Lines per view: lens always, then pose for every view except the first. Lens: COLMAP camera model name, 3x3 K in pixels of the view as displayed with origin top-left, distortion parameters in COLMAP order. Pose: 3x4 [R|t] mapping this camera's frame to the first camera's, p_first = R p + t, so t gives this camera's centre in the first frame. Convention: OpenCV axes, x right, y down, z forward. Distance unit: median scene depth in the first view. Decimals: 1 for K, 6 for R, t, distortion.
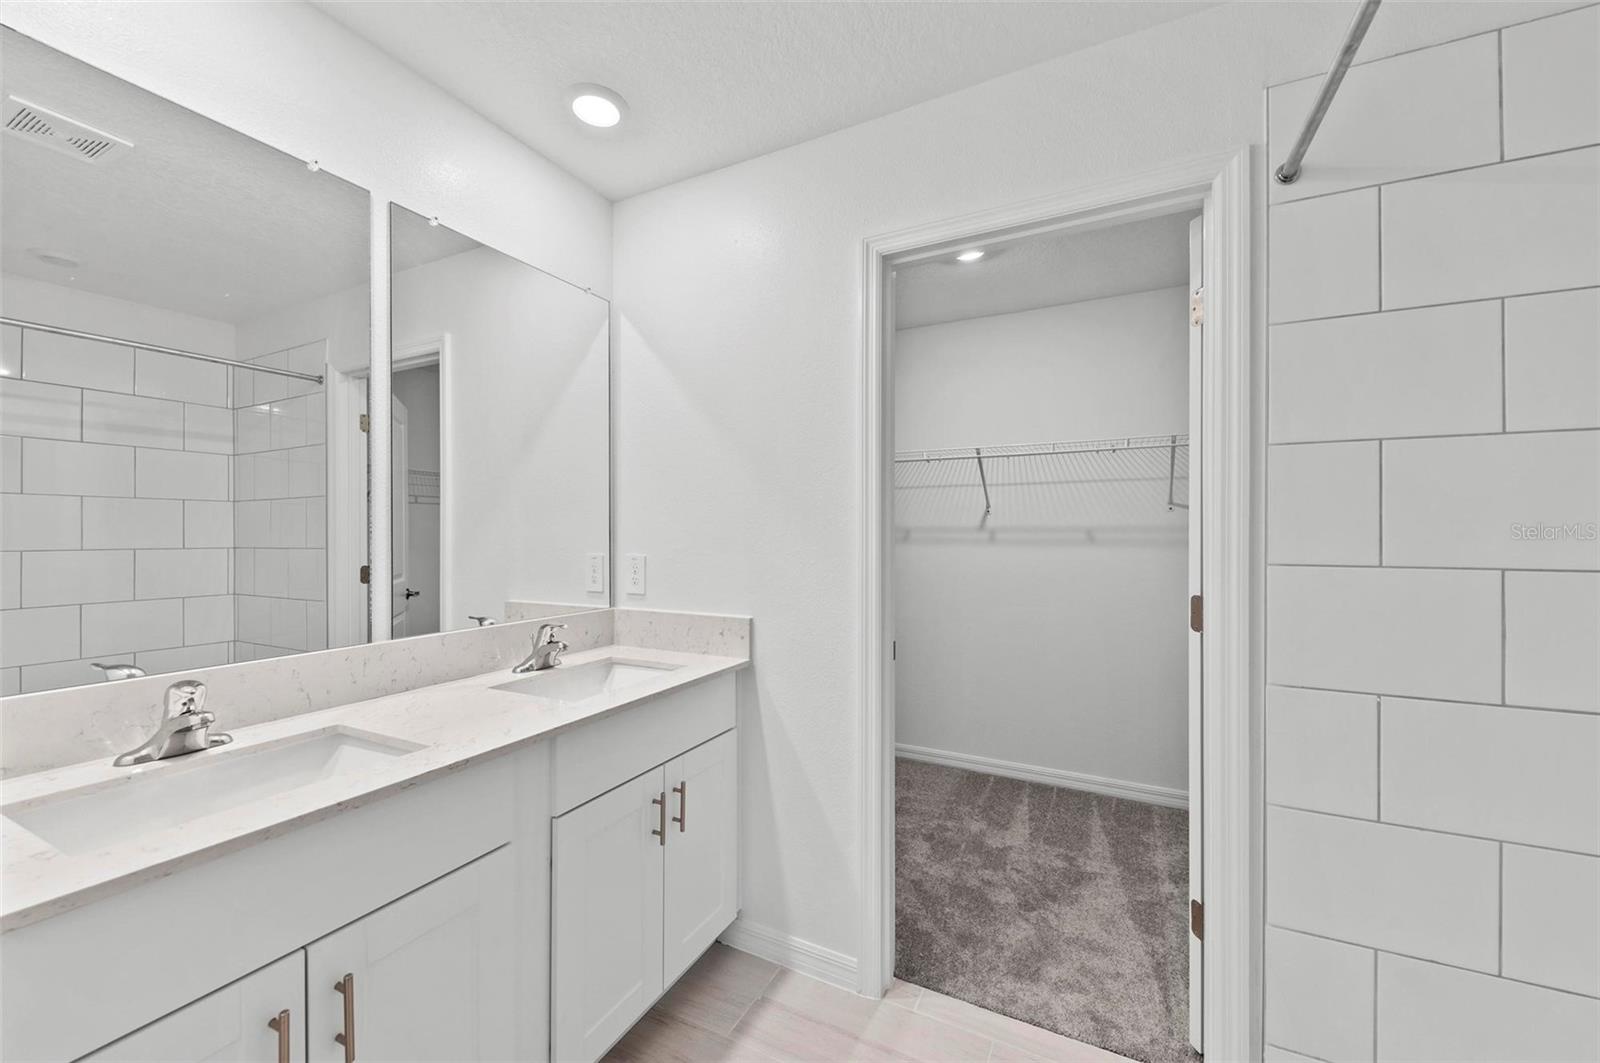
lens RADIAL K [[622.4, 0, 796.6], [0, 622.4, 534.0], [0, 0, 1]] dist [0.001221, -0.000320]
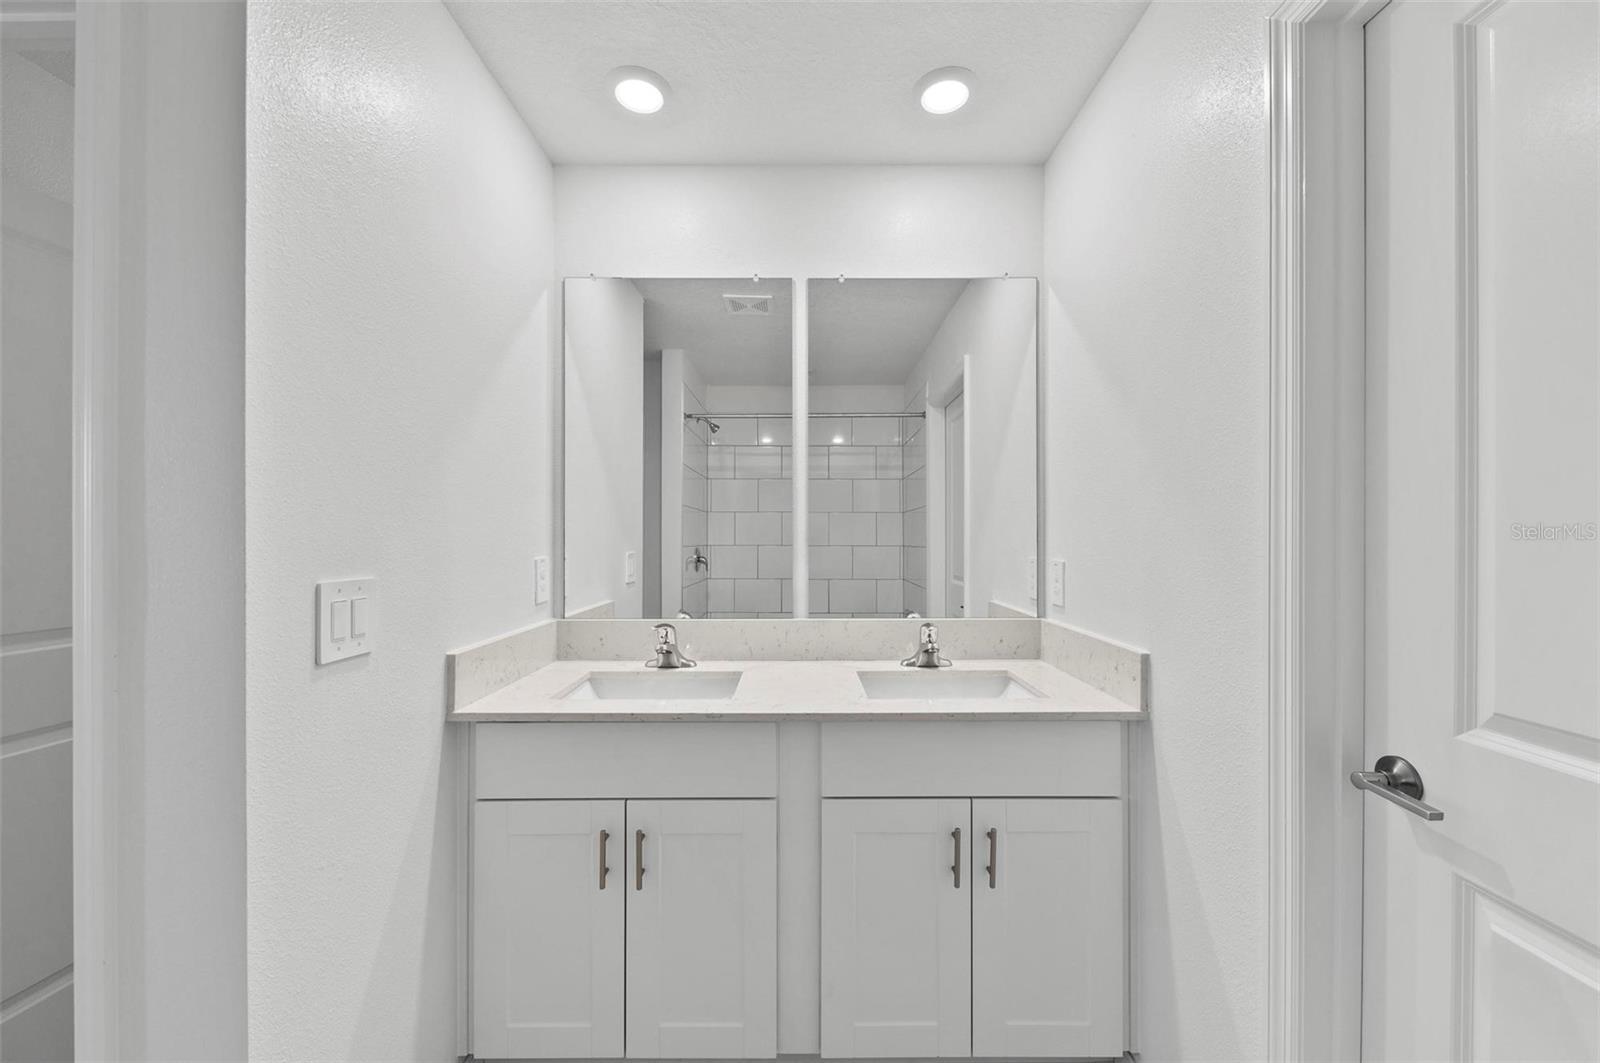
lens RADIAL K [[622.4, 0, 804.0], [0, 622.4, 535.7], [0, 0, 1]] dist [0.001221, -0.000320]
pose [[0.453299, -0.003693, -0.891351, 0.387495], [0.000592, 0.999992, -0.003842, 0.003355], [0.891358, 0.001214, 0.453298, 0.328856]]
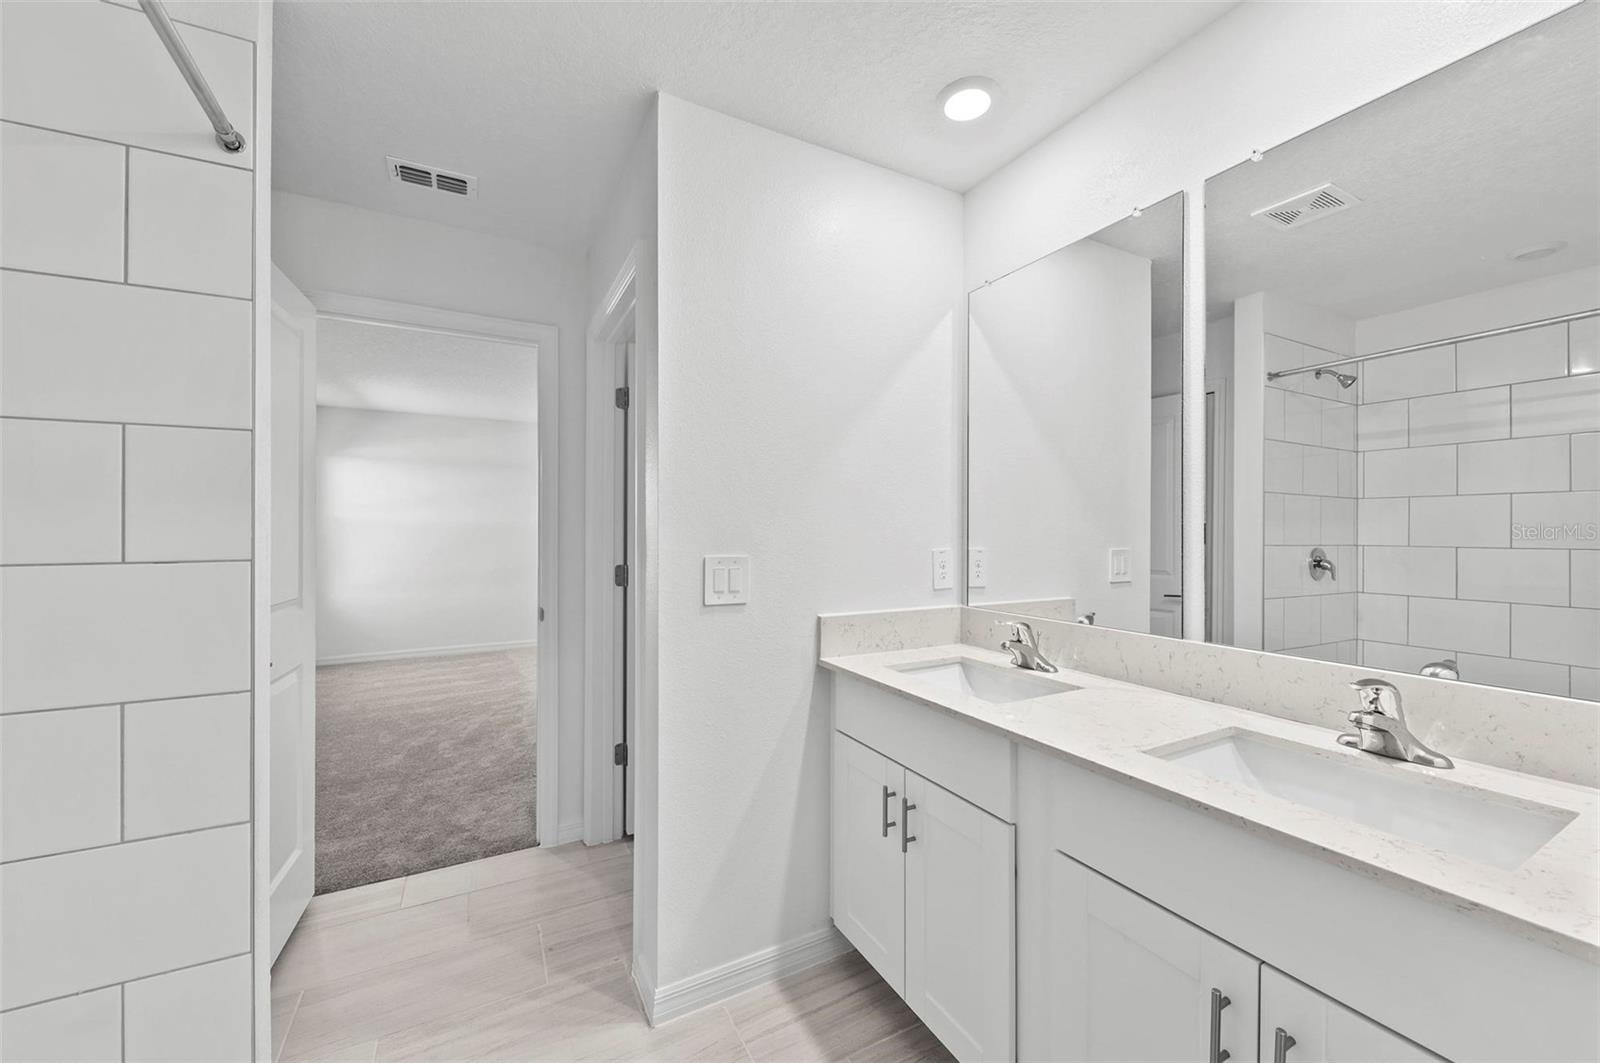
lens RADIAL K [[622.4, 0, 789.4], [0, 622.4, 532.4], [0, 0, 1]] dist [0.001221, -0.000320]
pose [[-0.584531, -0.003015, -0.811366, 0.382444], [-0.006923, 0.999975, 0.001272, 0.004510], [0.811342, 0.006360, -0.584538, 0.830316]]
